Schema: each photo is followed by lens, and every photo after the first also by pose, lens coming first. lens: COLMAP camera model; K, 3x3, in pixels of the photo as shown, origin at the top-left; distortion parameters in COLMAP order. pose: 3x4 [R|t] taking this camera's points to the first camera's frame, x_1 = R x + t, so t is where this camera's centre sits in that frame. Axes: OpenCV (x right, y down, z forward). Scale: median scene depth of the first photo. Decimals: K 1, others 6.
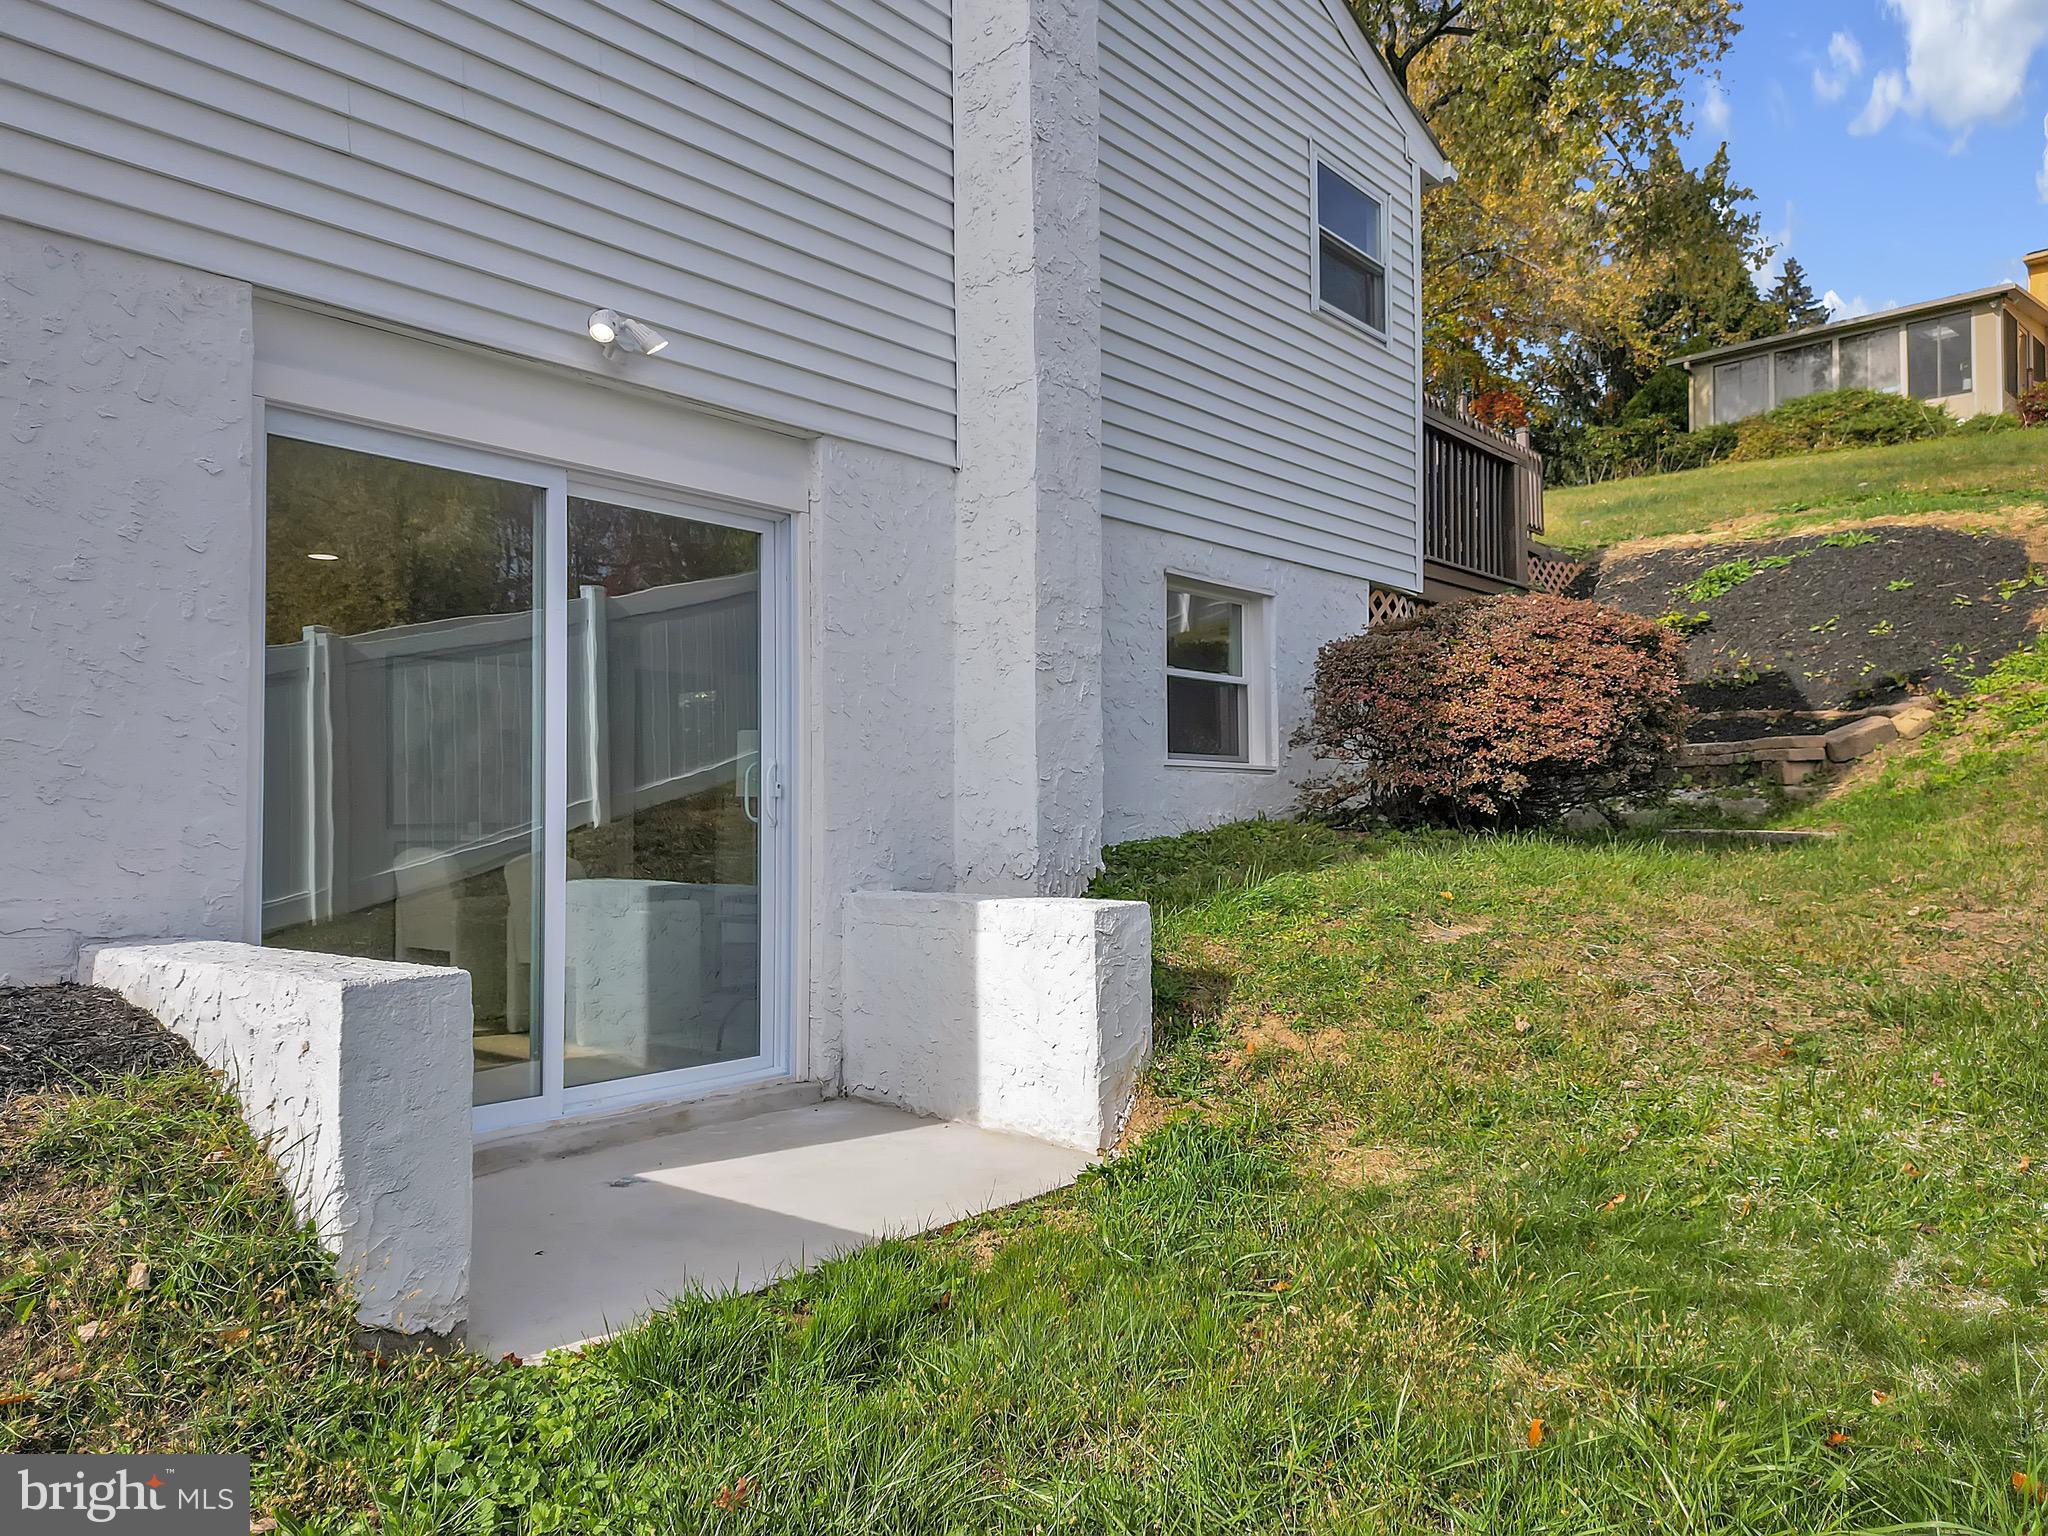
lens RADIAL K [[1389.4, 0, 1039.2], [0, 1389.4, 828.5], [0, 0, 1]] dist [0.022414, -0.013661]
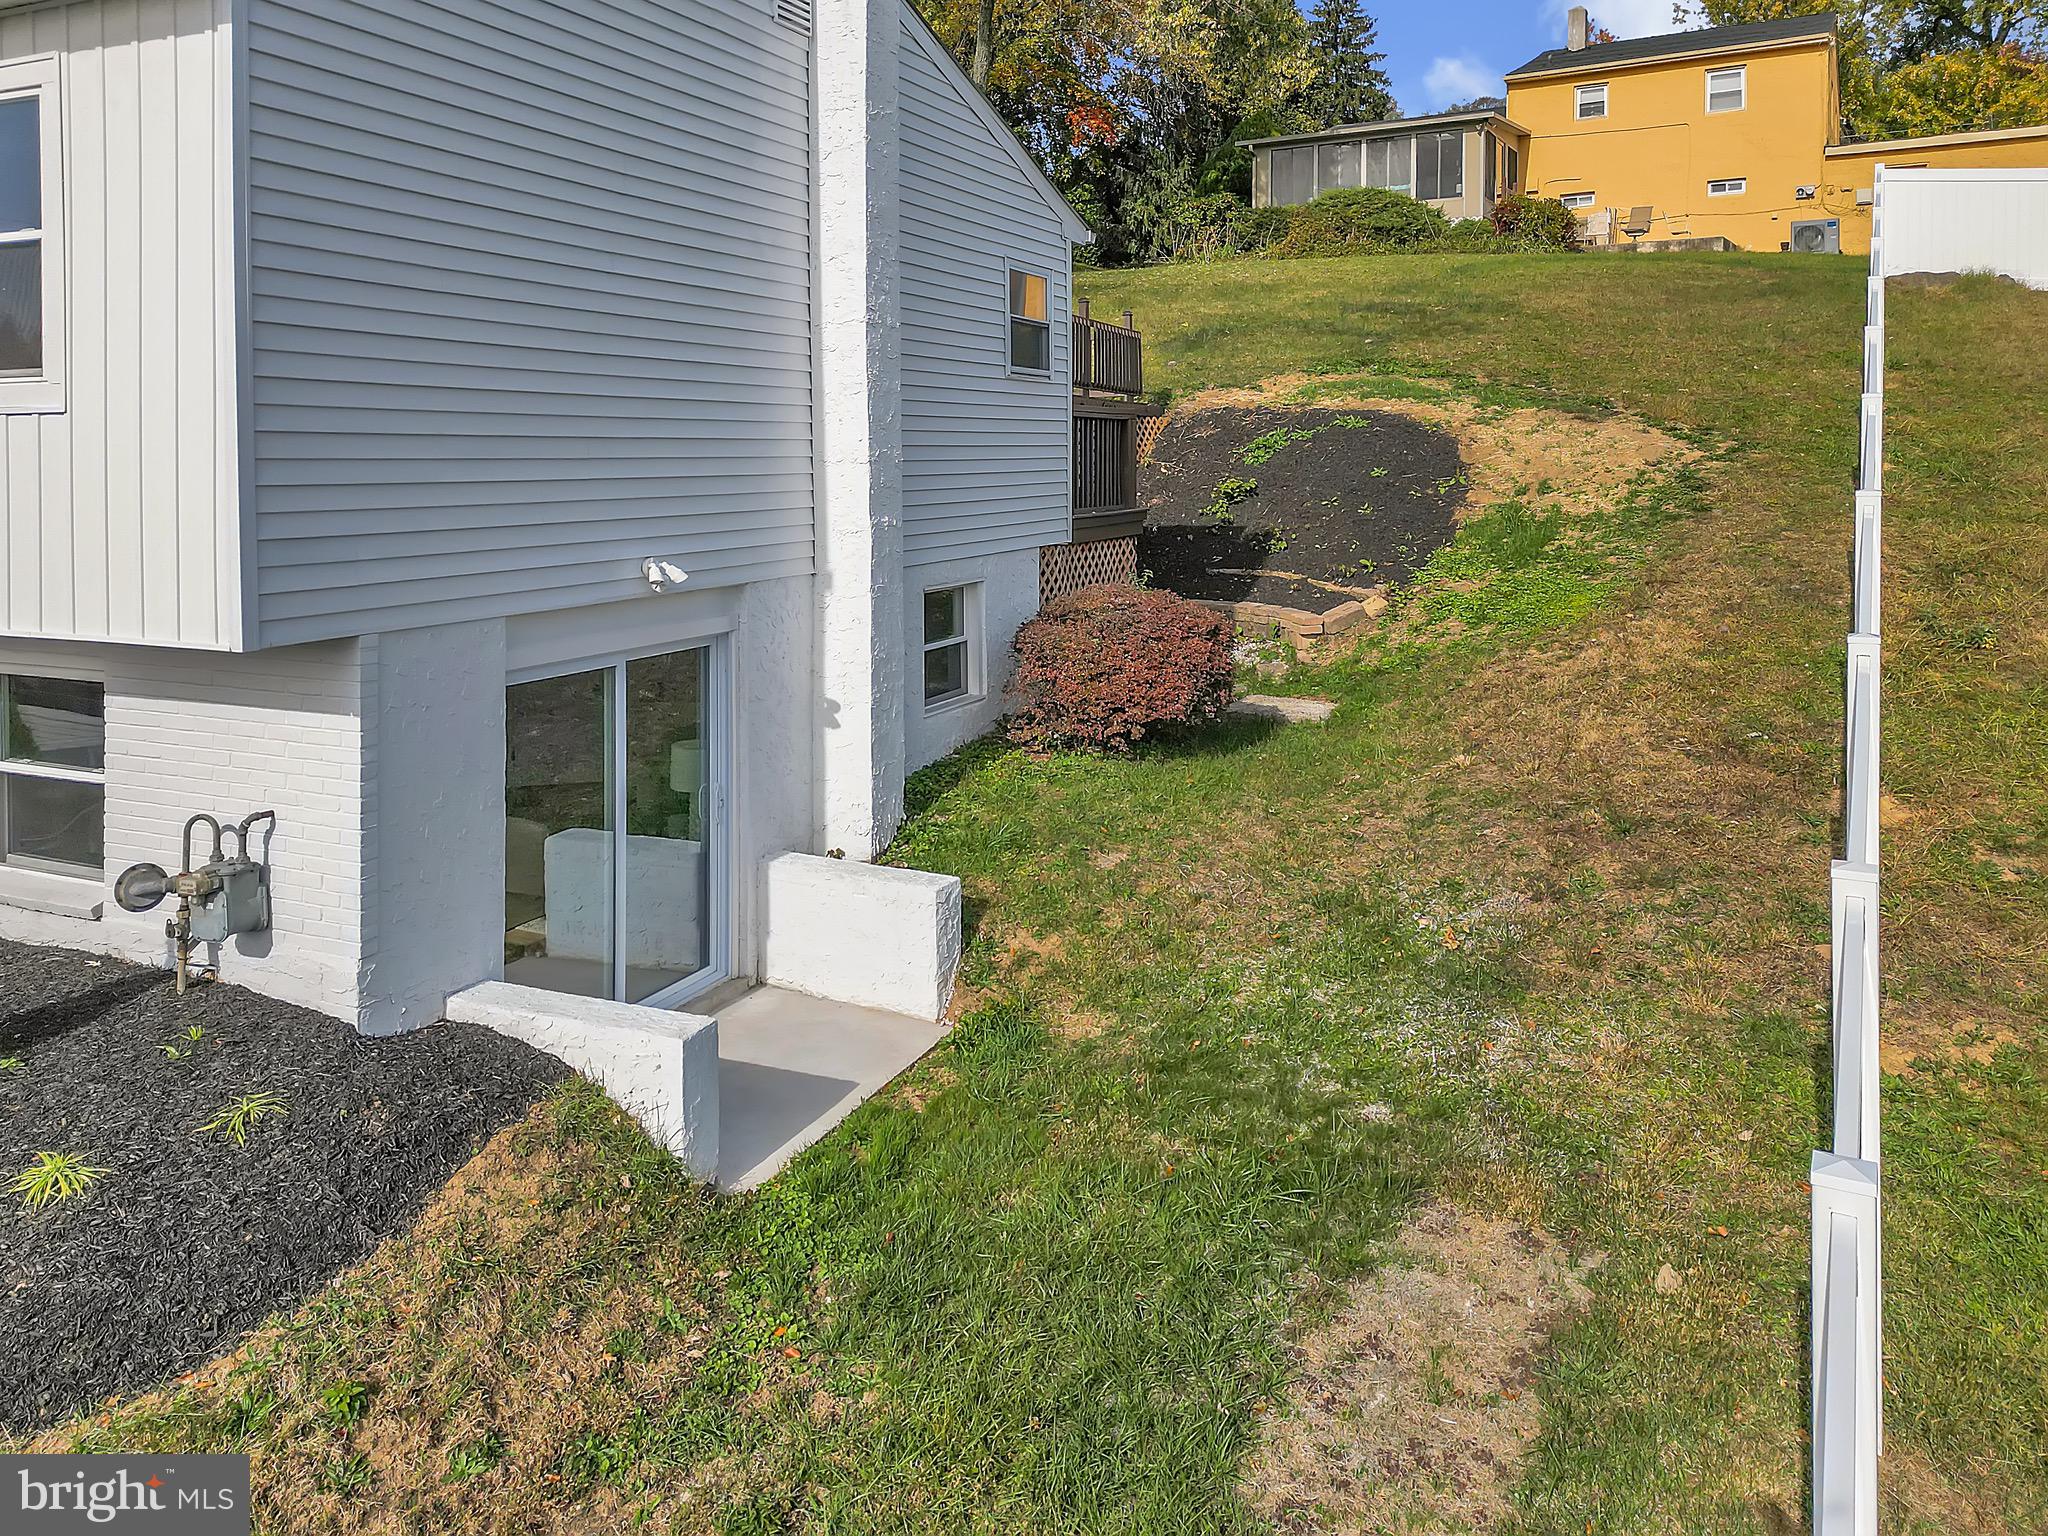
lens RADIAL K [[1447.0, 0, 1008.0], [0, 1447.0, 551.4], [0, 0, 1]] dist [0.040770, -0.012139]
pose [[0.963839, -0.015529, 0.266034, -0.258693], [-0.004232, 0.997283, 0.073548, -0.370118], [-0.266453, -0.072015, 0.961154, -0.588353]]
